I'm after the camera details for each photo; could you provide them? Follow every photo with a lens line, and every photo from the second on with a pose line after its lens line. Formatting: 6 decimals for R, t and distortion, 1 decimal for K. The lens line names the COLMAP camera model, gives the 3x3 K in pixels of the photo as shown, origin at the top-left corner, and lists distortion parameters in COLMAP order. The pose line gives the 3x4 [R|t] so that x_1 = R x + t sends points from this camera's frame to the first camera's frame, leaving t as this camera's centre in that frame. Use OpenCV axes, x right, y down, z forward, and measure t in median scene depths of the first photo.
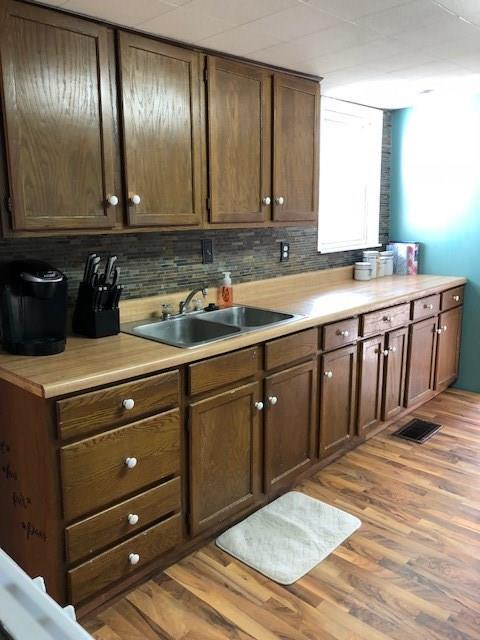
lens RADIAL K [[527.0, 0, 240.6], [0, 527.0, 317.9], [0, 0, 1]] dist [0.039265, -0.027445]
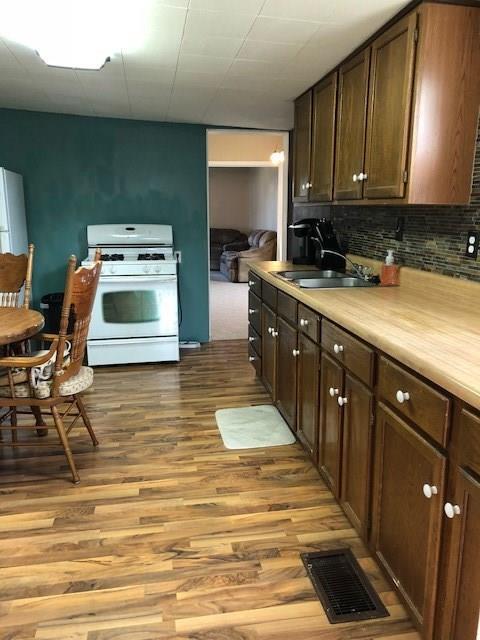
lens RADIAL K [[527.0, 0, 242.7], [0, 527.0, 319.9], [0, 0, 1]] dist [0.039265, -0.027445]
pose [[-0.614803, 0.170357, -0.770062, 0.999321], [-0.152366, 0.932343, 0.327904, -0.266290], [0.773823, 0.318927, -0.547251, 1.465580]]
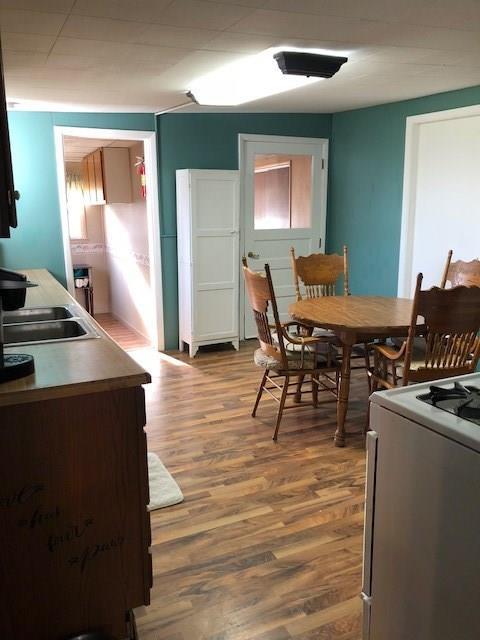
lens RADIAL K [[527.0, 0, 238.1], [0, 527.0, 320.6], [0, 0, 1]] dist [0.039265, -0.027445]
pose [[0.383843, -0.205054, 0.900343, -0.720107], [0.197020, 0.970766, 0.137098, -0.057543], [-0.902135, 0.124761, 0.413022, 0.223353]]
